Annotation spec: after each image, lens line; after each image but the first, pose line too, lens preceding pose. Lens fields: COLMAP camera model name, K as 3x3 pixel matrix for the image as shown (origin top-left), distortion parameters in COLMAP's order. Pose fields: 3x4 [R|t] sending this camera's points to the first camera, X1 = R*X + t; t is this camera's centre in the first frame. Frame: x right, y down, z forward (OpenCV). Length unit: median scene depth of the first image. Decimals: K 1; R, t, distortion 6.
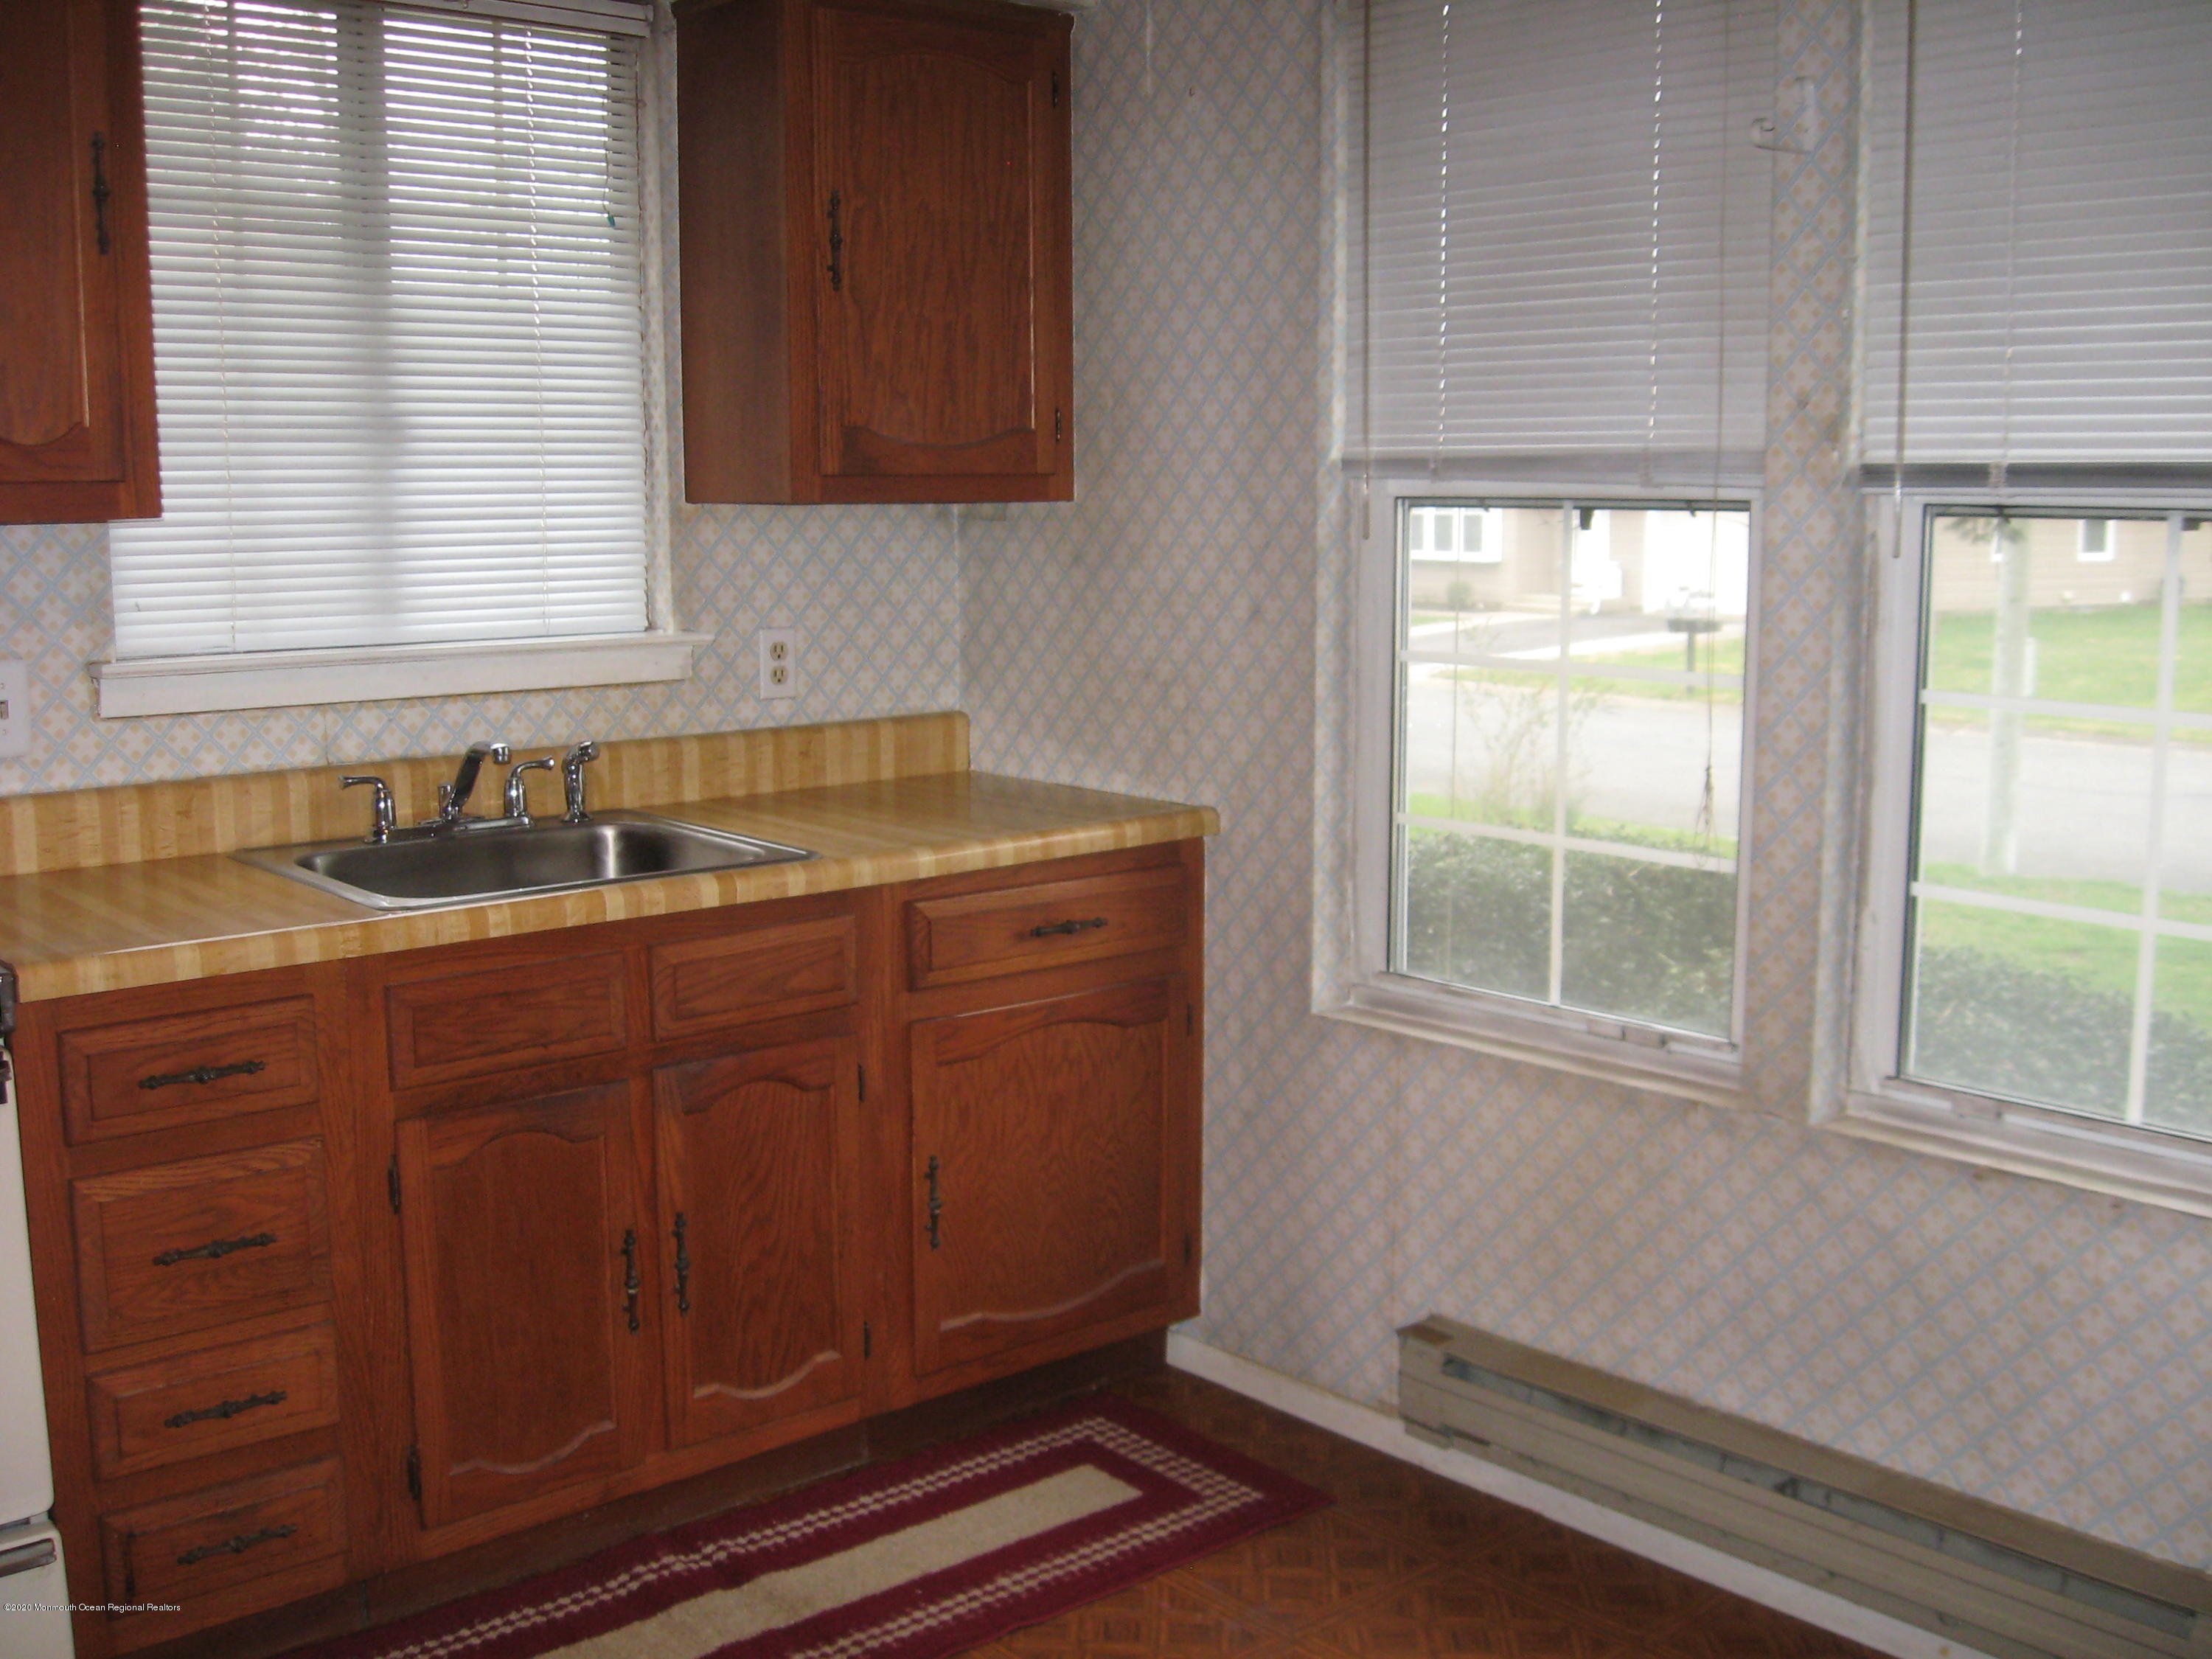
lens RADIAL K [[2298.9, 0, 1089.2], [0, 2298.9, 834.1], [0, 0, 1]] dist [-0.137674, 0.068772]
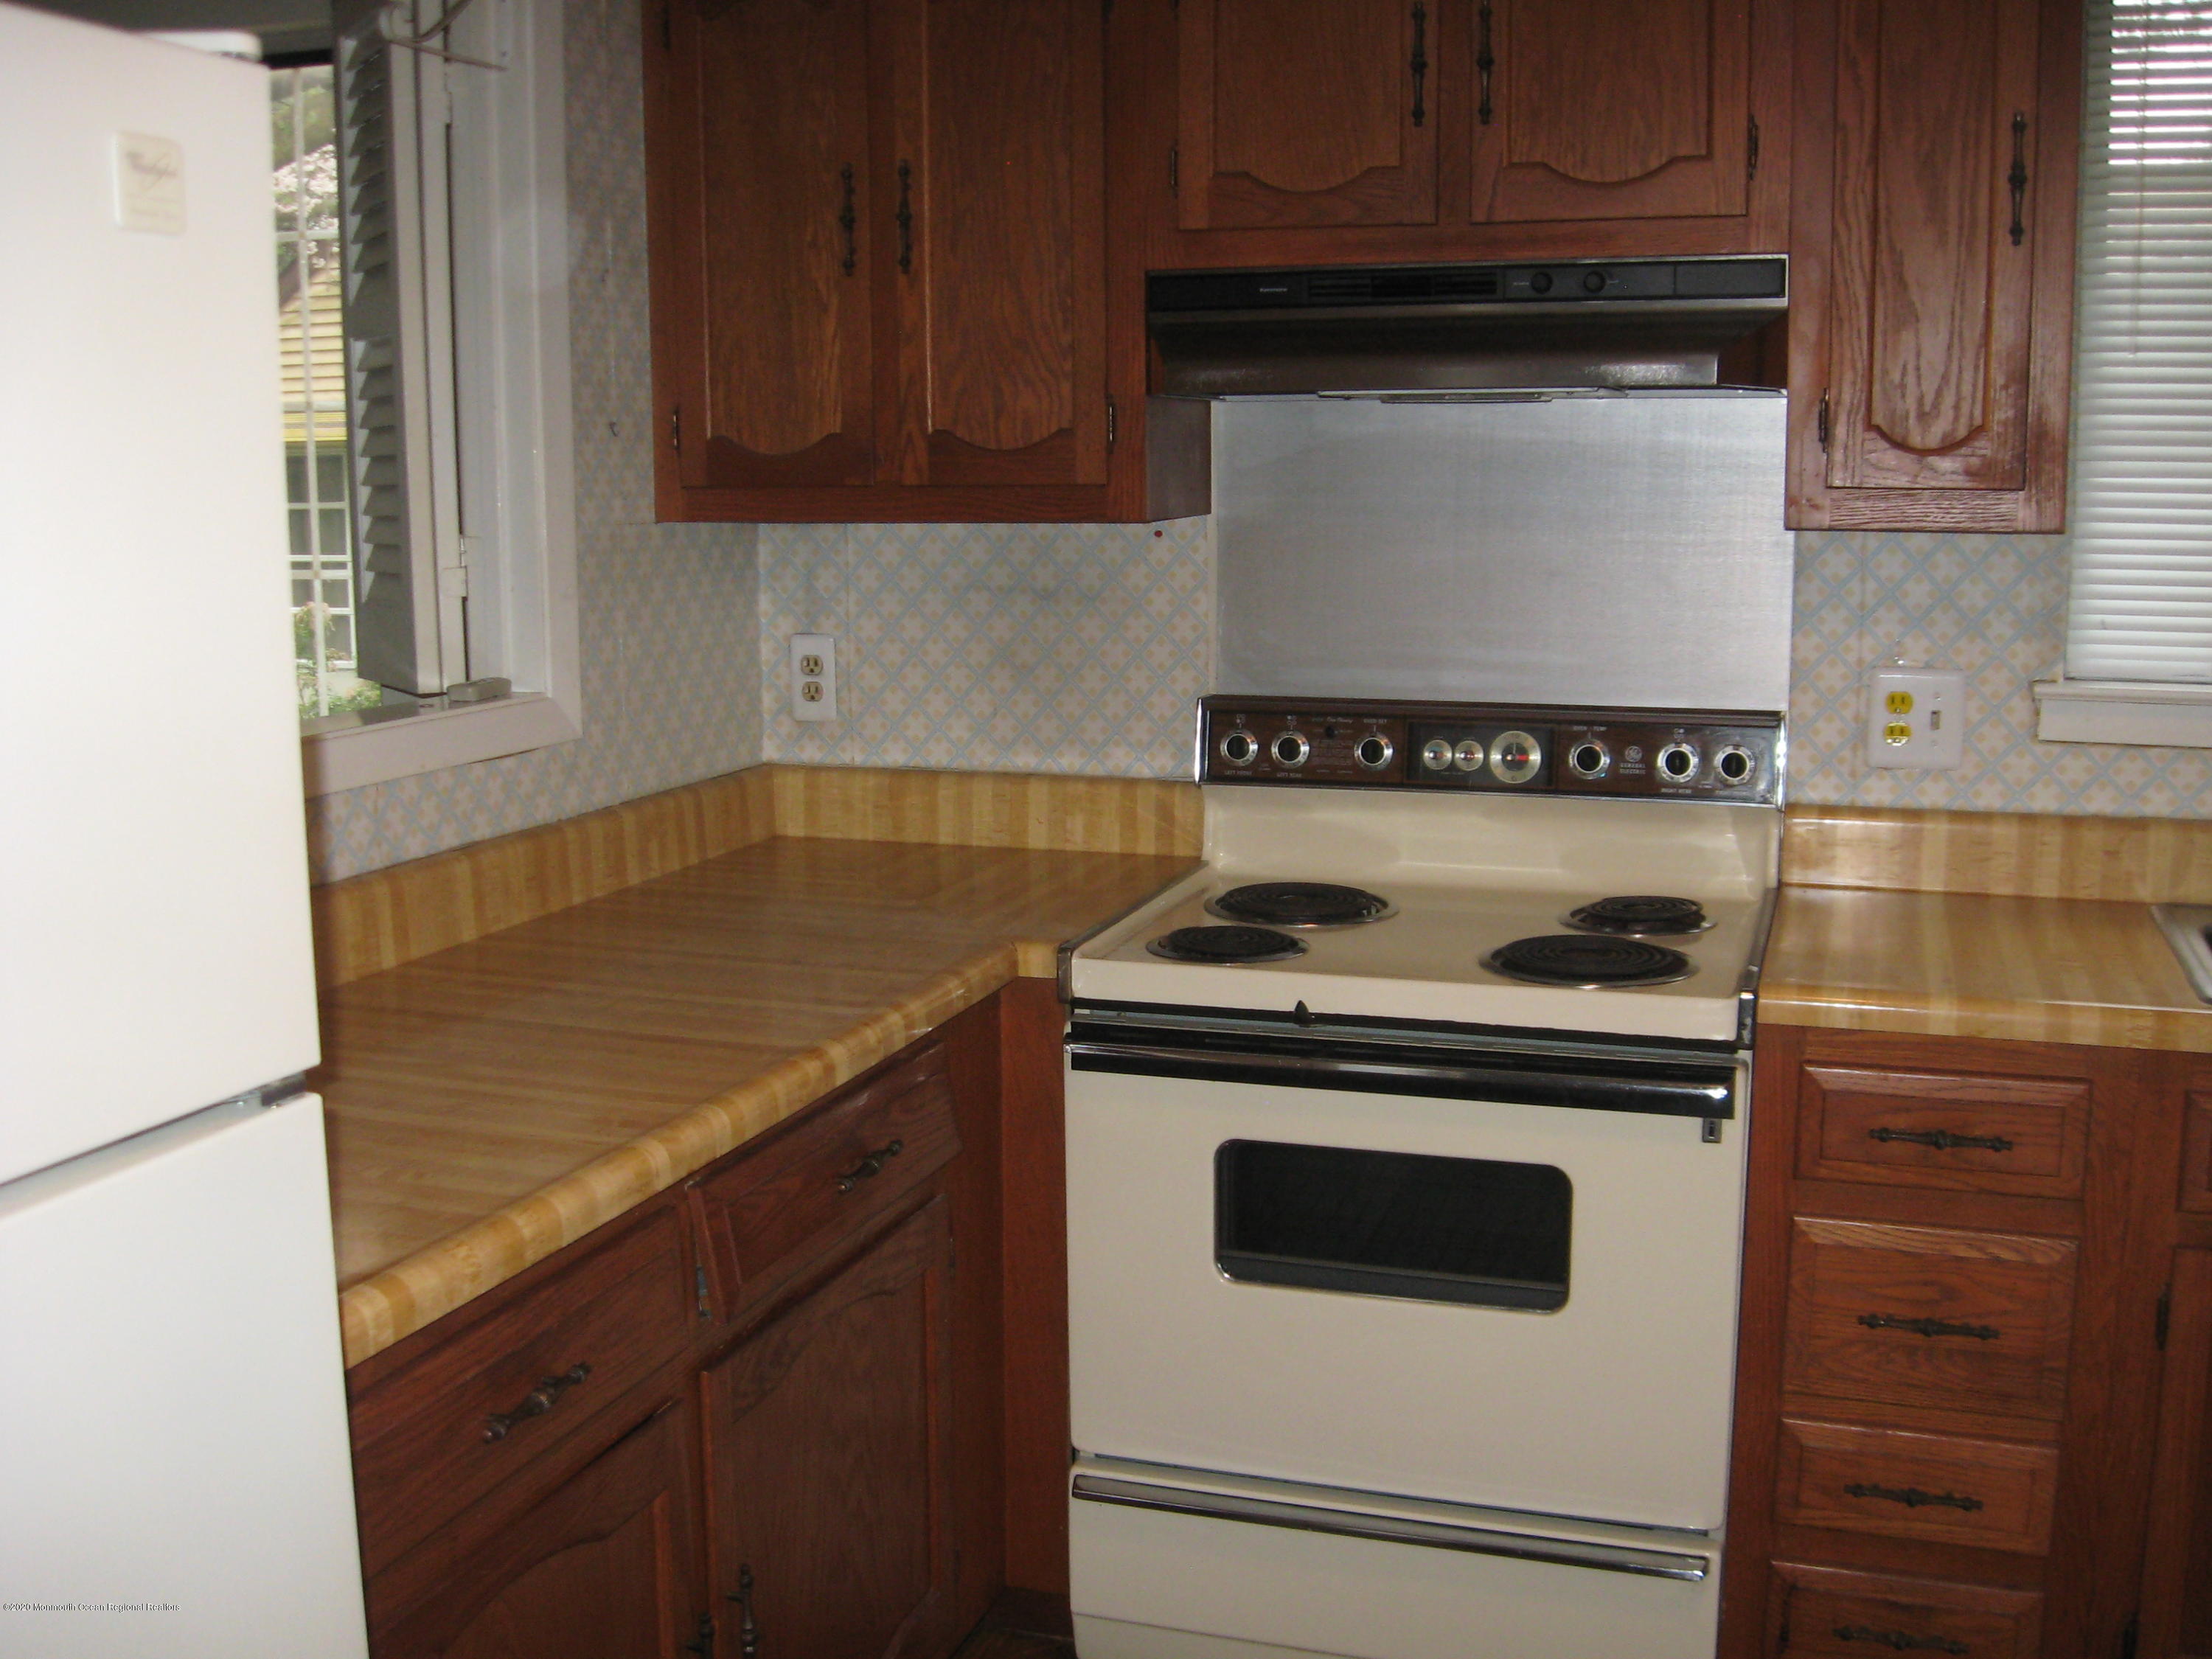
lens RADIAL K [[2298.9, 0, 1089.2], [0, 2298.9, 834.1], [0, 0, 1]] dist [-0.137674, 0.068772]
pose [[0.499216, 0.137057, -0.855569, 0.164774], [-0.127810, 0.988257, 0.083737, -0.039868], [0.857000, 0.067547, 0.510871, 0.180554]]
